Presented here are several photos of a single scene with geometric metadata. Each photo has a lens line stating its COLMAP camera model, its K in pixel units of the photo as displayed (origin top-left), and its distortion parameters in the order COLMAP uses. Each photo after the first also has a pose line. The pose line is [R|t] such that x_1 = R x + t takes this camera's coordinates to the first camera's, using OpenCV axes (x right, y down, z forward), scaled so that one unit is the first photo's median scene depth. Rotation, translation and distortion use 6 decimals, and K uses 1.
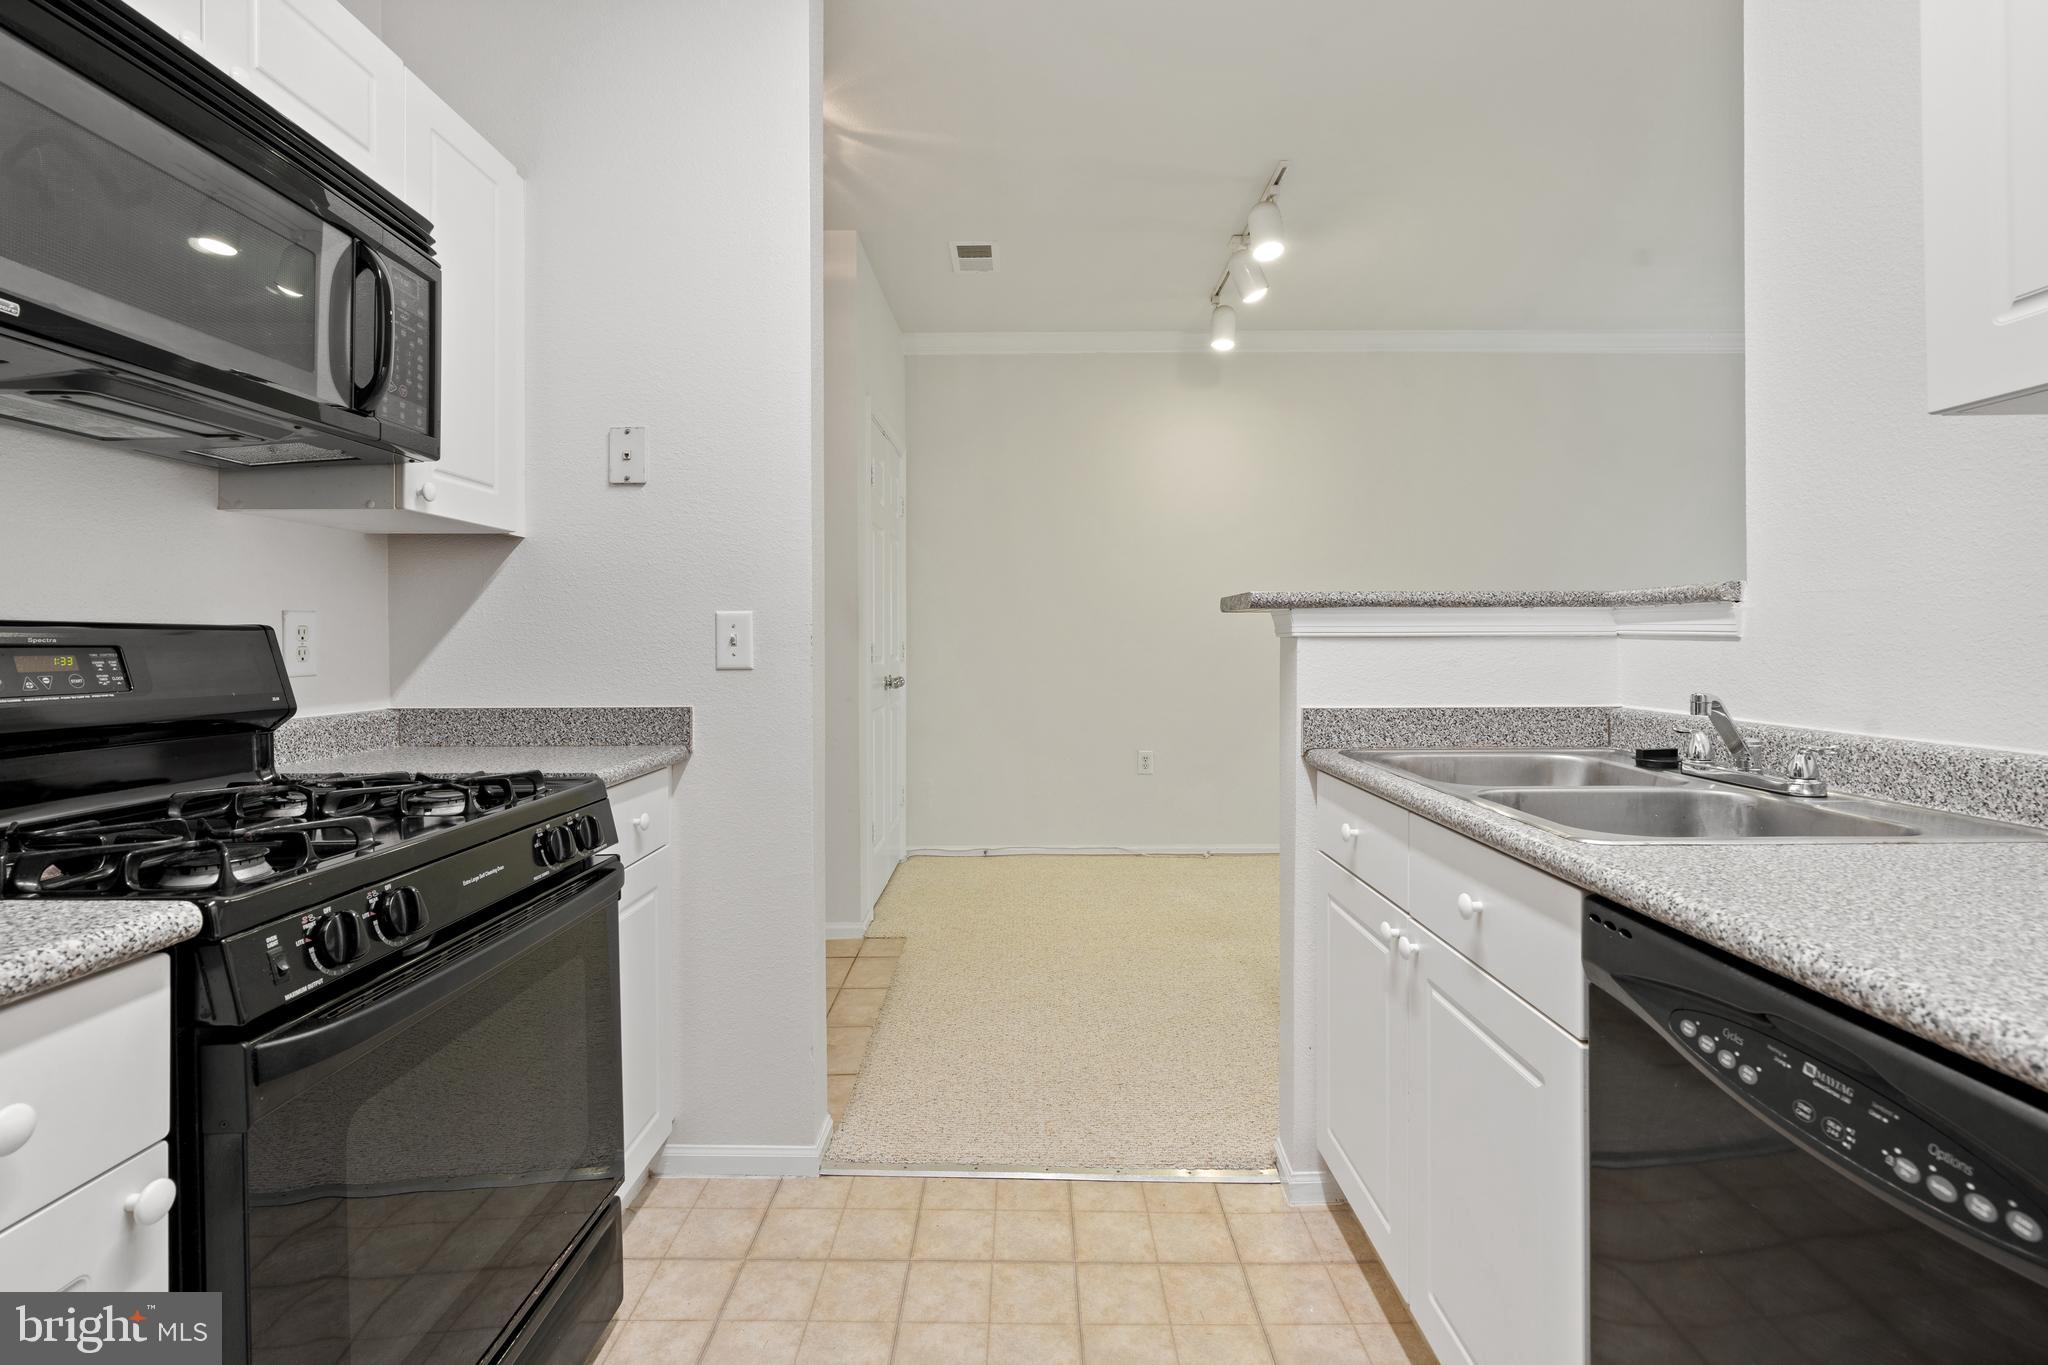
lens RADIAL K [[934.4, 0, 1020.7], [0, 934.4, 640.0], [0, 0, 1]] dist [-0.004482, 0.000581]
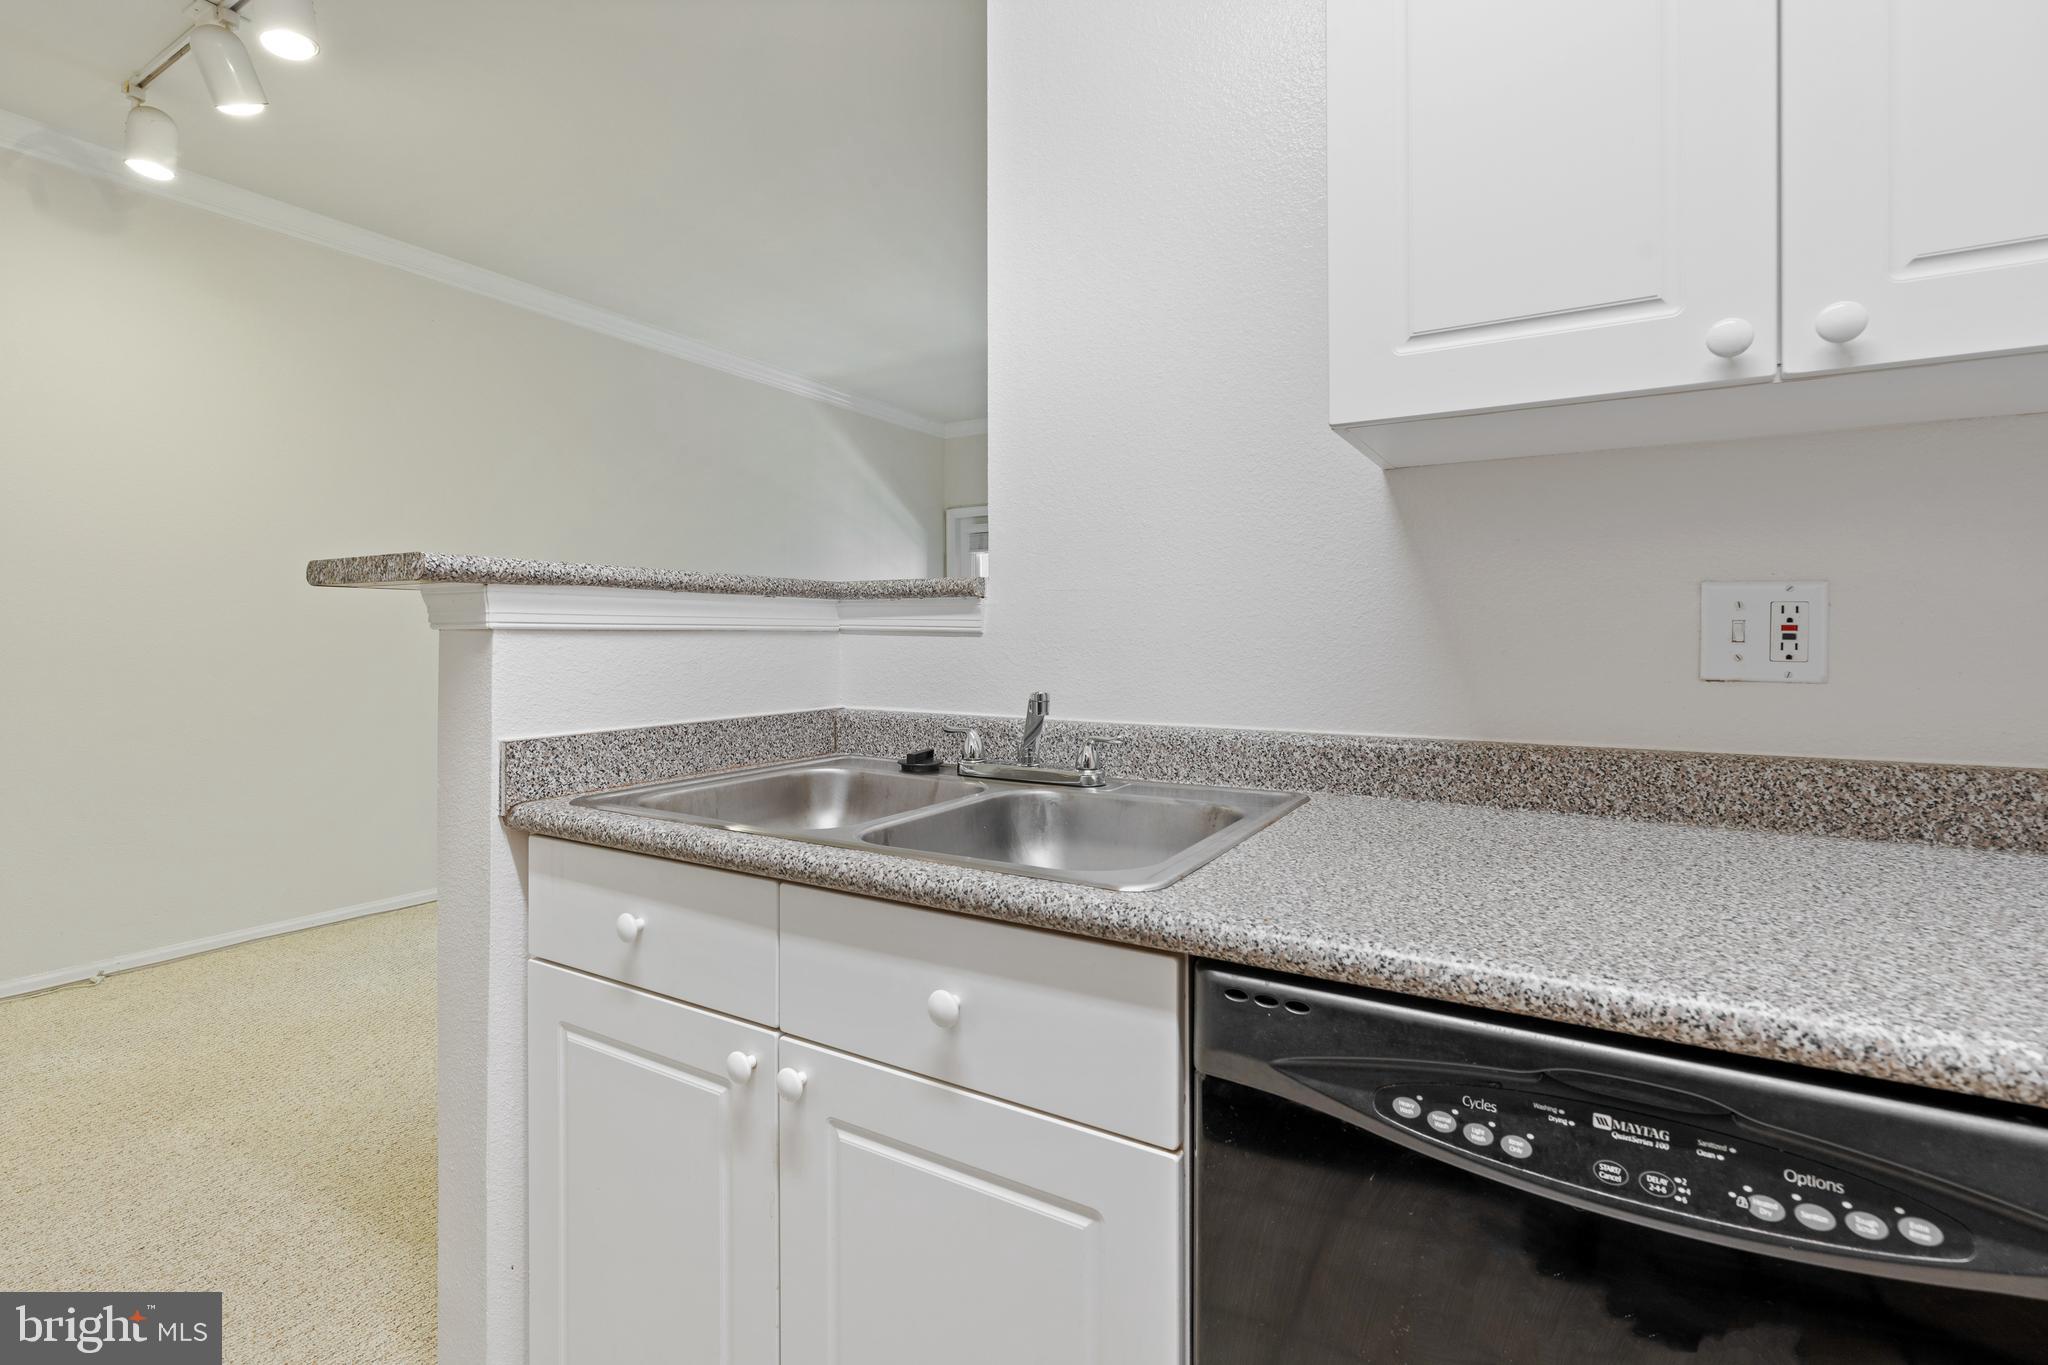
lens RADIAL K [[934.4, 0, 1020.7], [0, 934.4, 640.0], [0, 0, 1]] dist [-0.004482, 0.000581]
pose [[0.504025, -0.000739, 0.863689, -0.092742], [-0.001963, 0.999996, 0.002001, 0.002713], [-0.863687, -0.002704, 0.504021, 0.501894]]
